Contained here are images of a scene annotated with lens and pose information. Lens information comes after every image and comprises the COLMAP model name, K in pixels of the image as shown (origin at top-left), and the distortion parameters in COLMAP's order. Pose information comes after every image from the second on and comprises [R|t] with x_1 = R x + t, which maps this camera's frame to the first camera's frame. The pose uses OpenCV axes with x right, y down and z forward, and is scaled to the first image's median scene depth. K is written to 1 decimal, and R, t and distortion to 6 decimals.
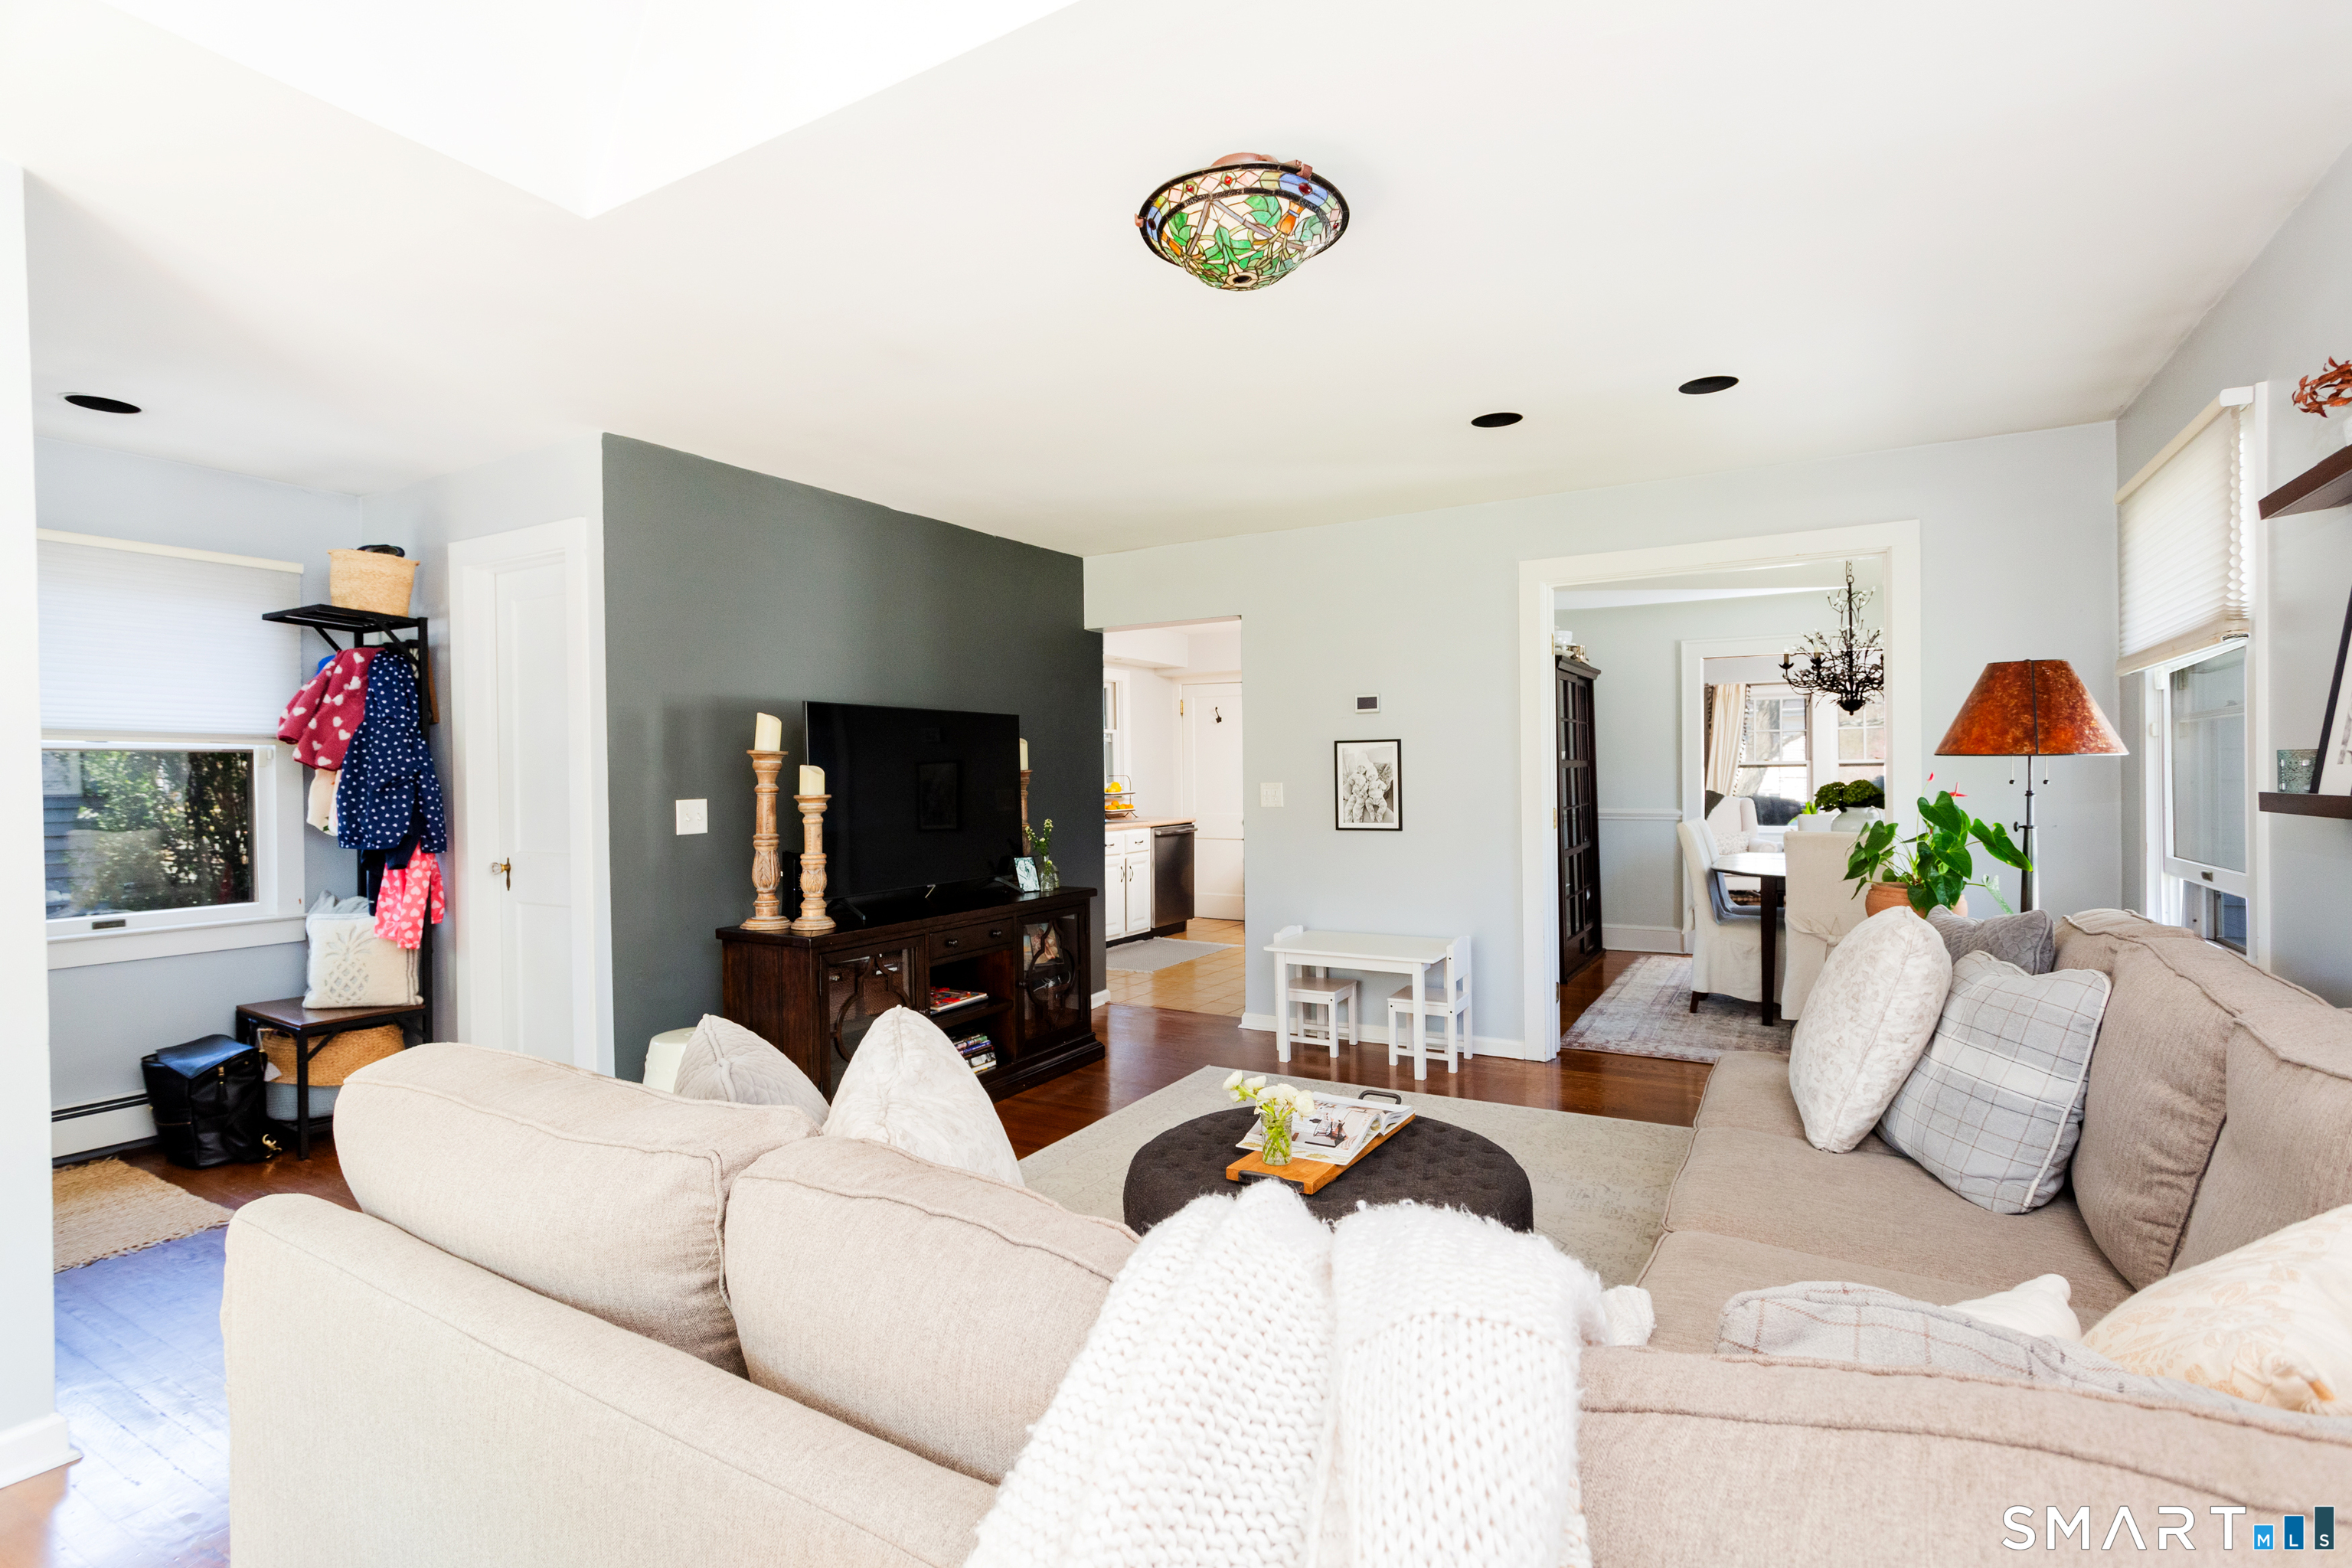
lens RADIAL K [[1115.8, 0, 1176.0], [0, 1115.8, 784.0], [0, 0, 1]] dist [-0.000105, -0.000079]
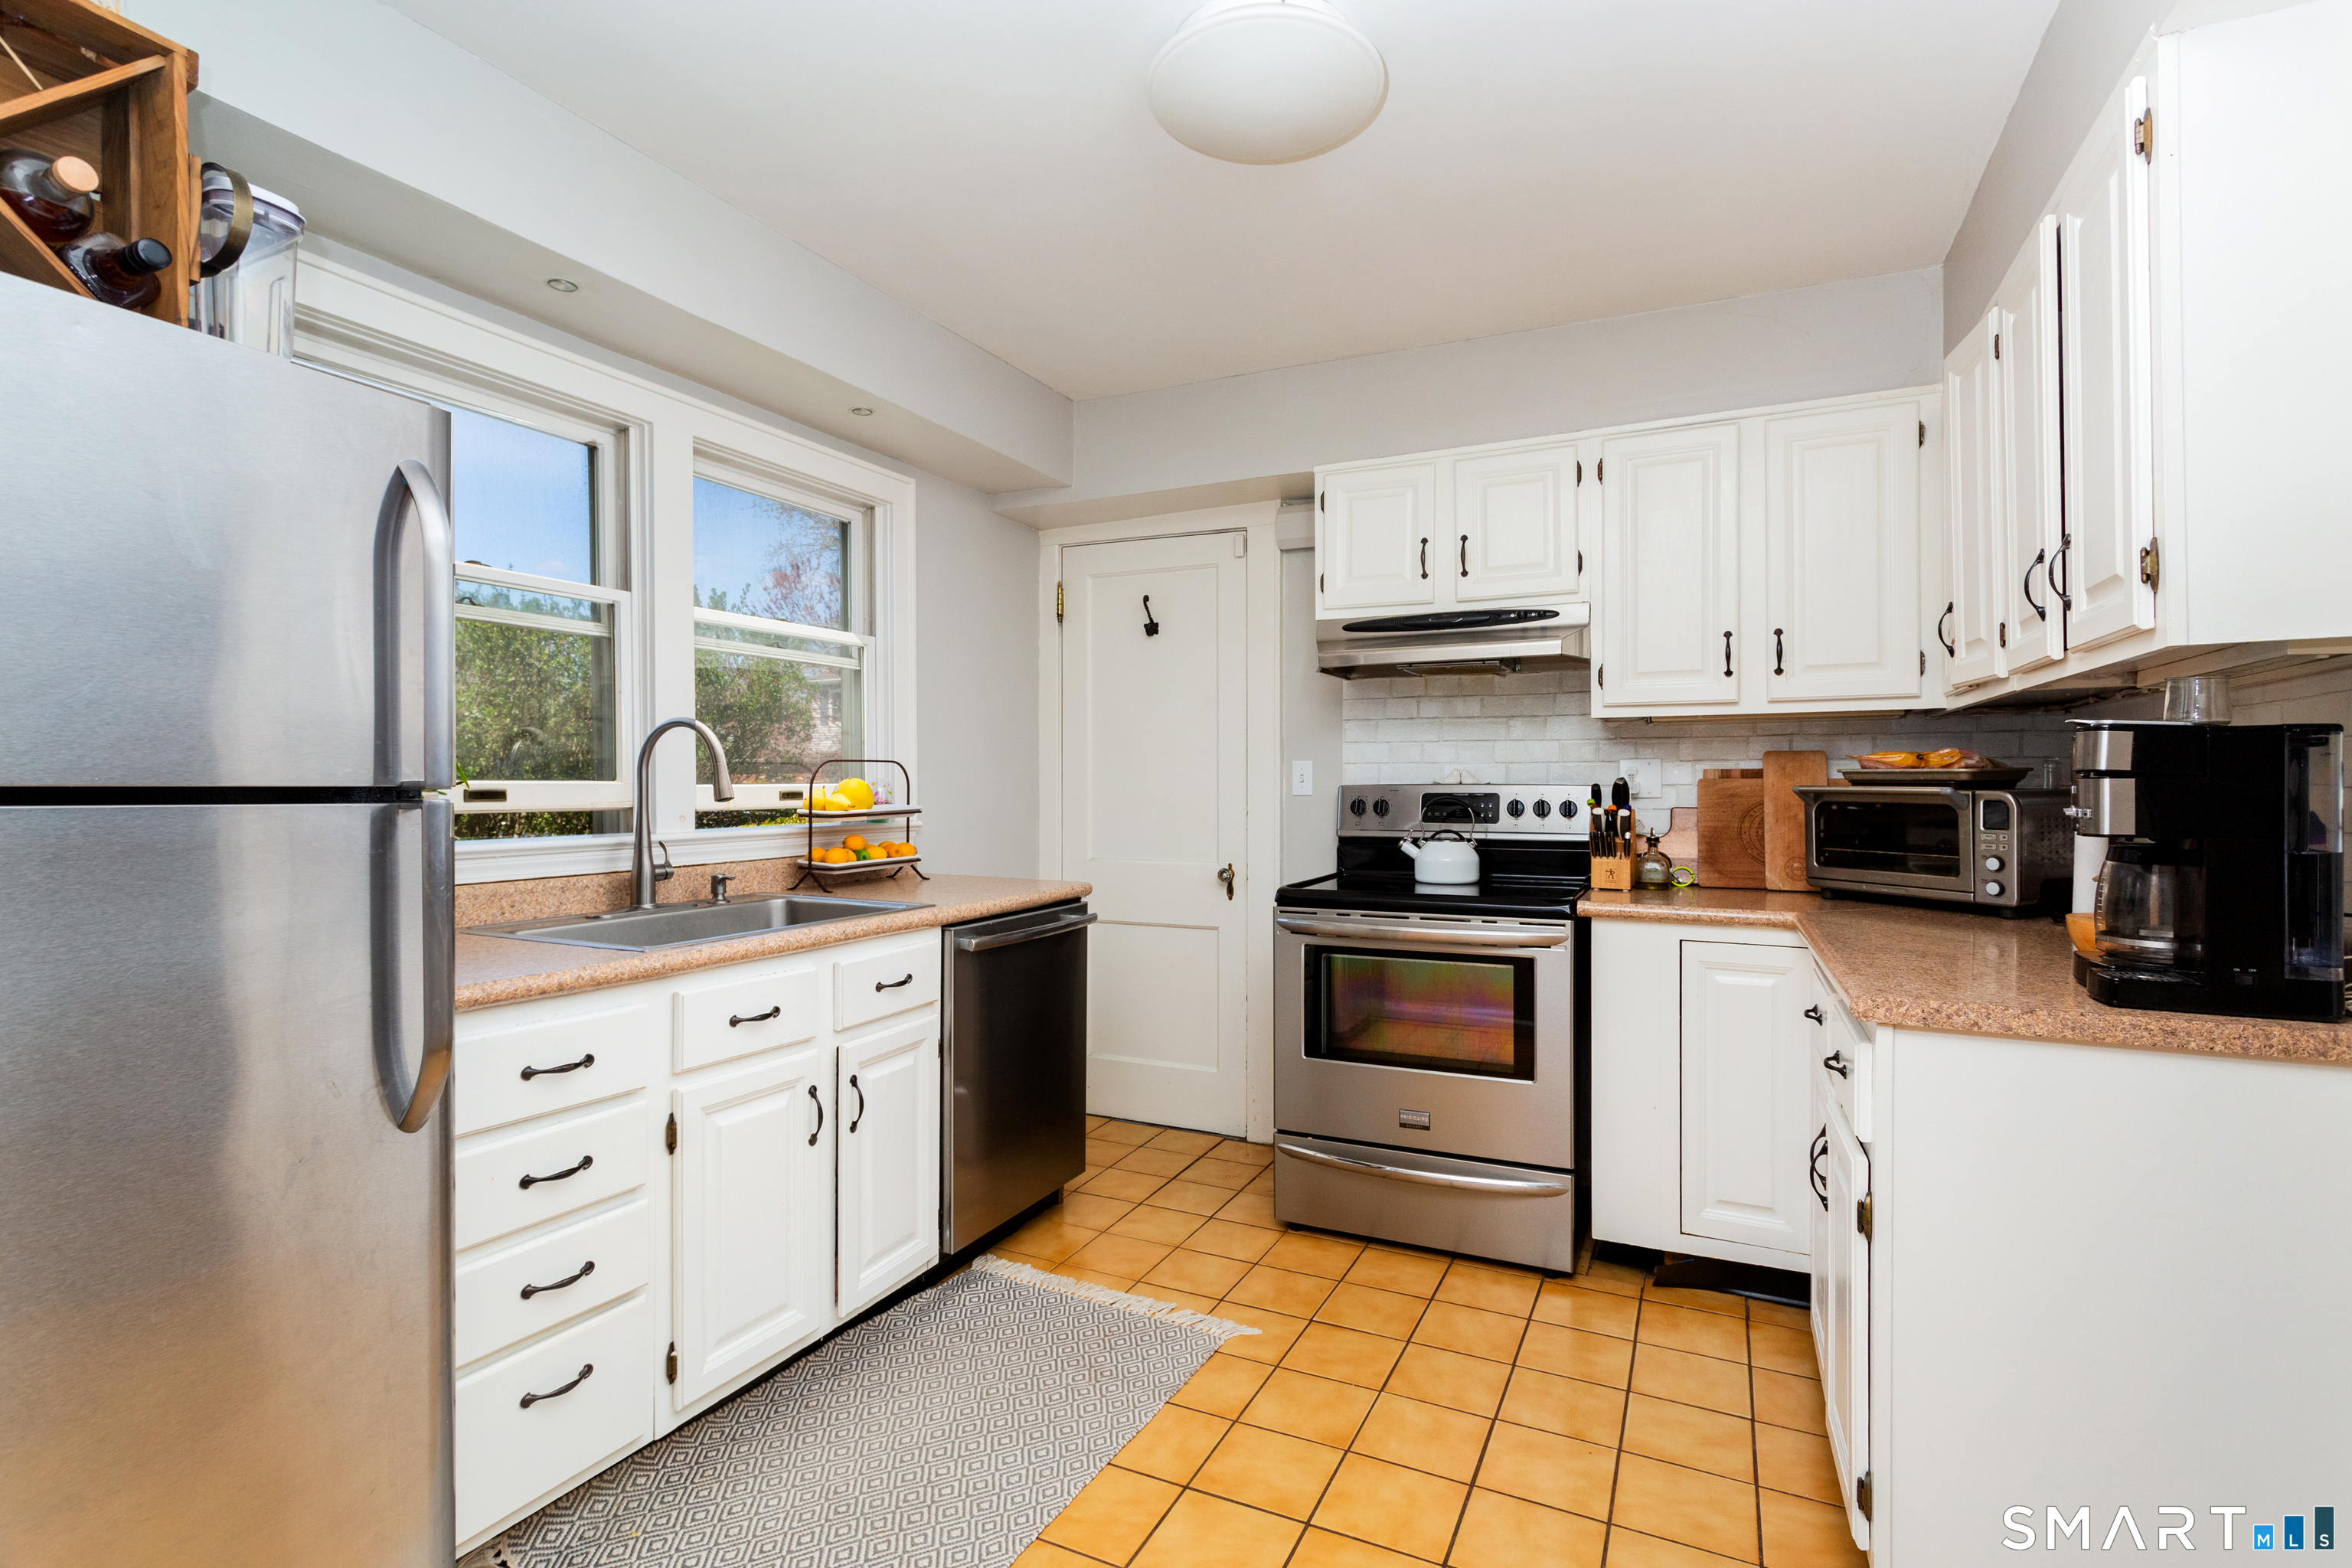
lens RADIAL K [[1115.8, 0, 1176.0], [0, 1115.8, 784.0], [0, 0, 1]] dist [-0.000105, -0.000079]
pose [[0.995374, 0.010120, 0.095544, 0.010187], [-0.009013, 0.999887, -0.012003, 0.003290], [-0.095655, 0.011087, 0.995353, 0.647356]]
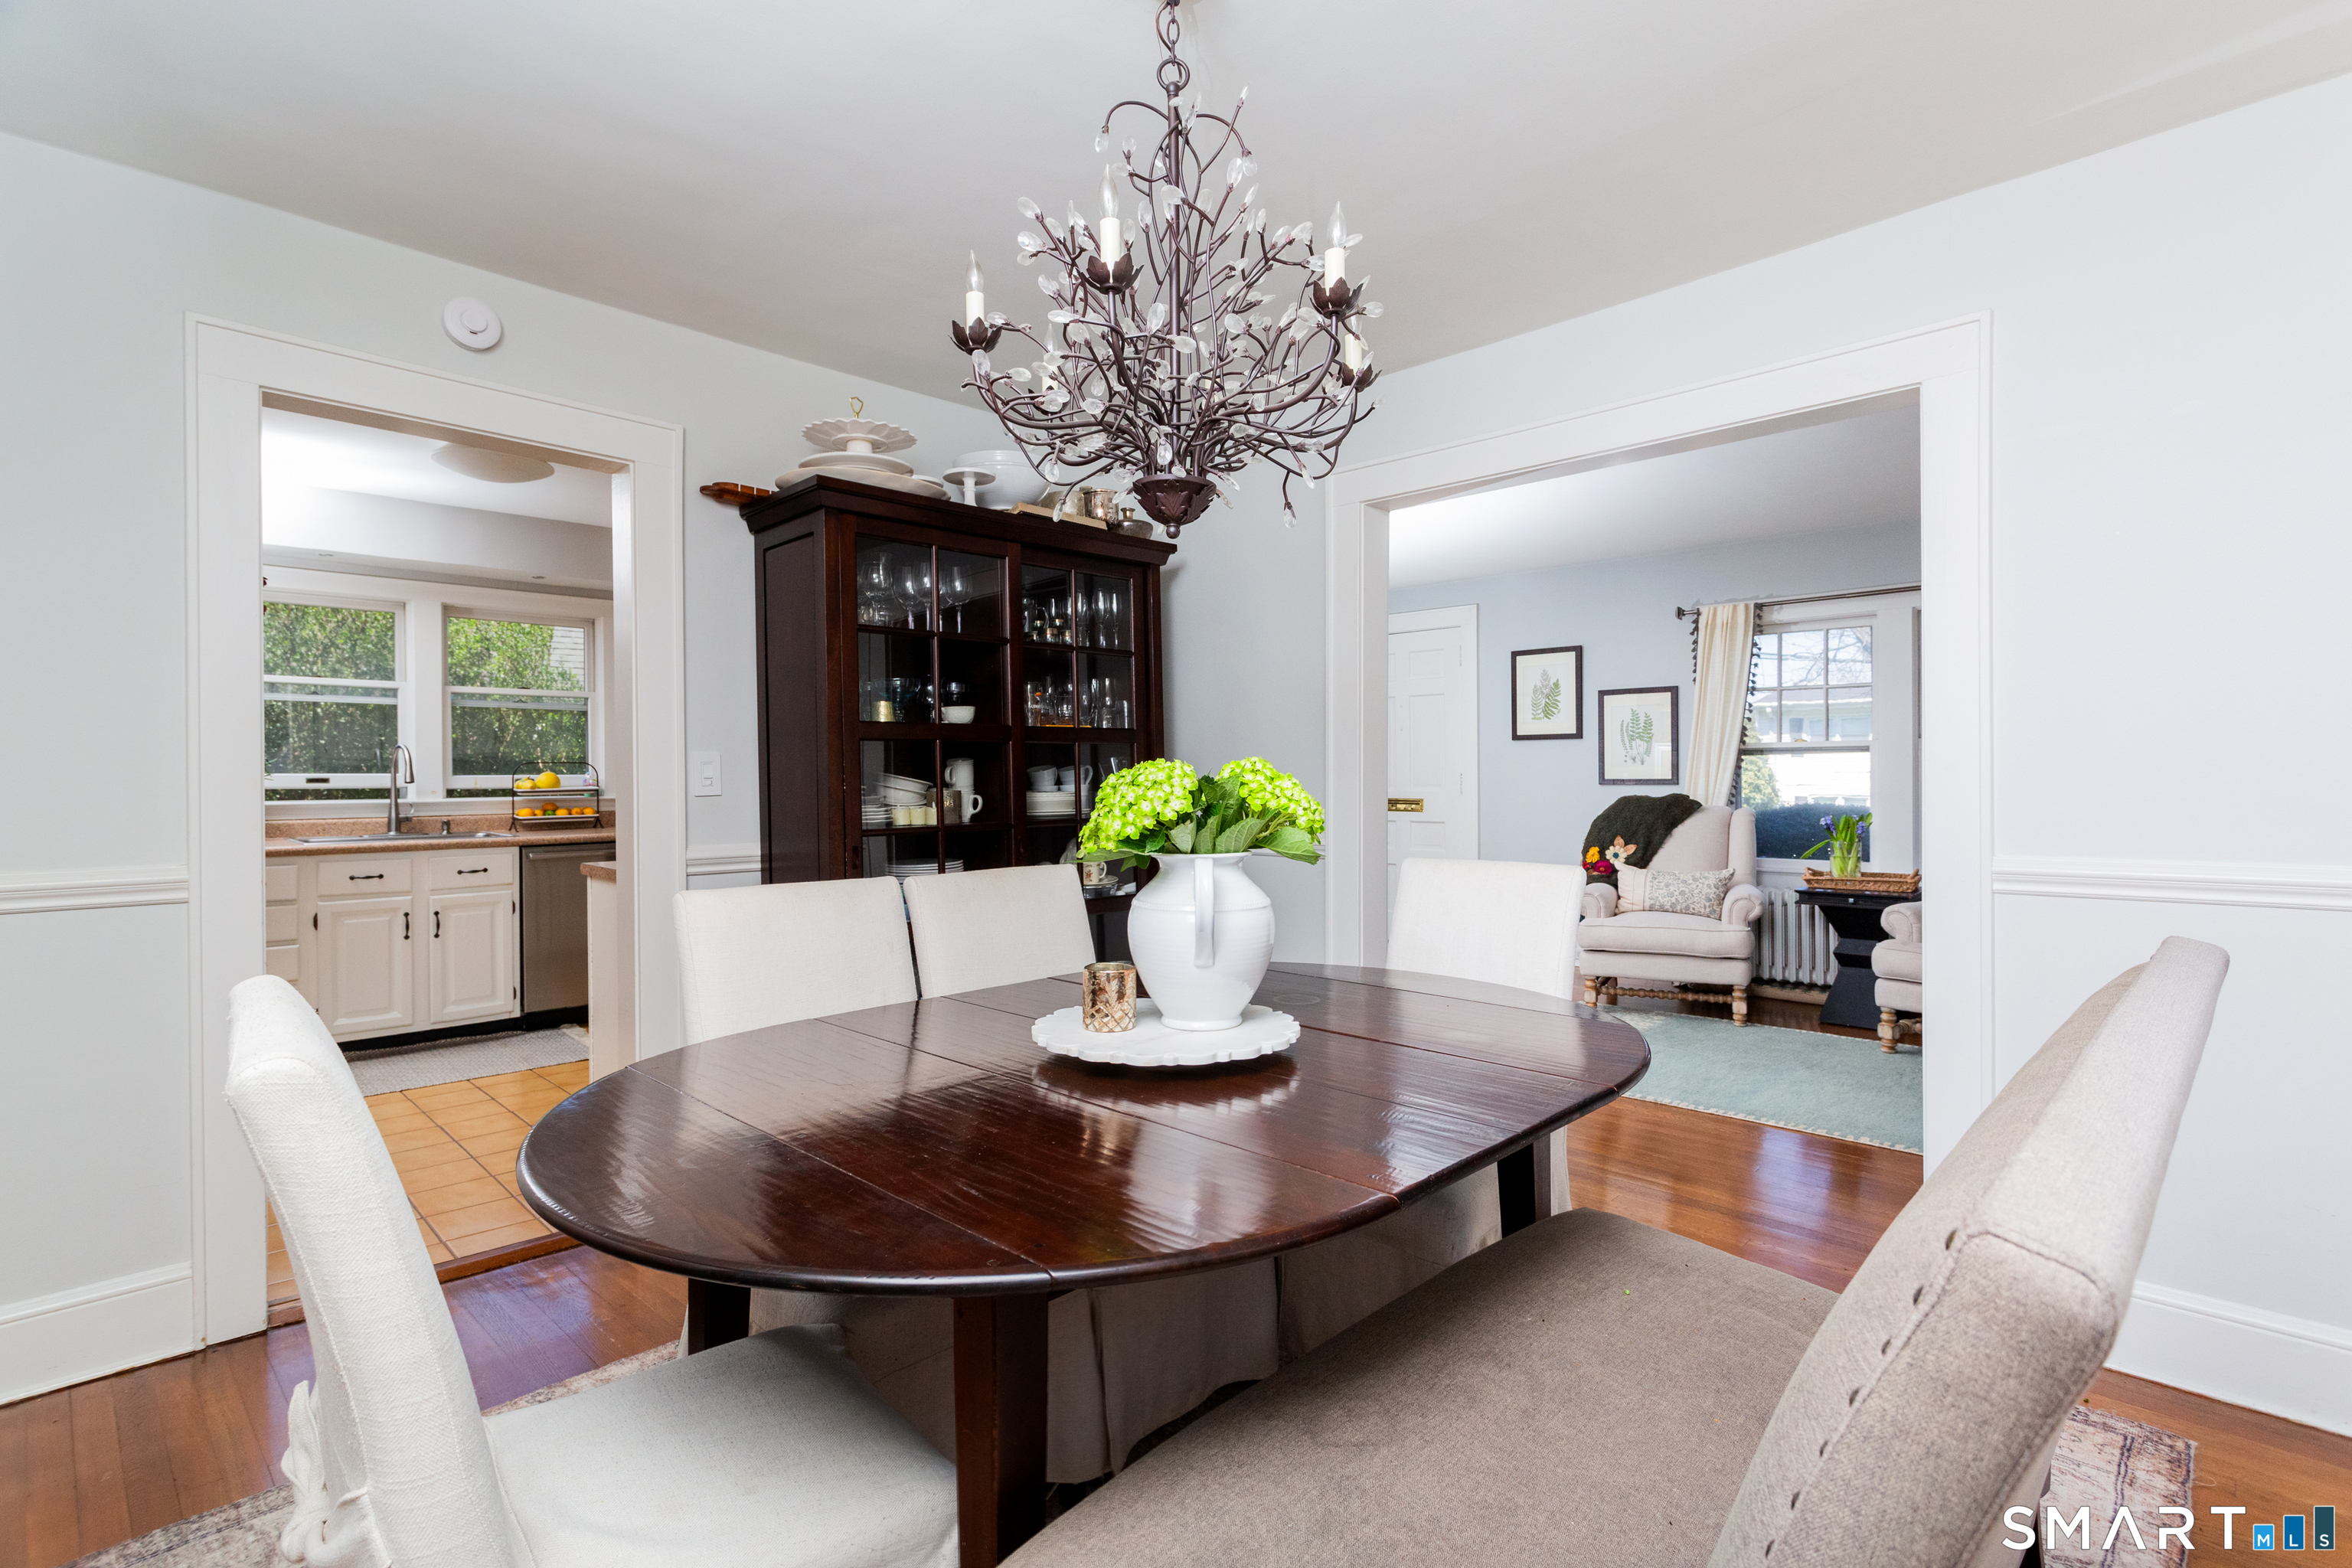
lens RADIAL K [[1115.8, 0, 1176.0], [0, 1115.8, 784.0], [0, 0, 1]] dist [-0.000105, -0.000079]
pose [[0.971329, 0.011559, -0.237457, 0.427614], [-0.011344, 0.999933, 0.002272, -0.000099], [0.237467, 0.000487, 0.971396, 0.471013]]
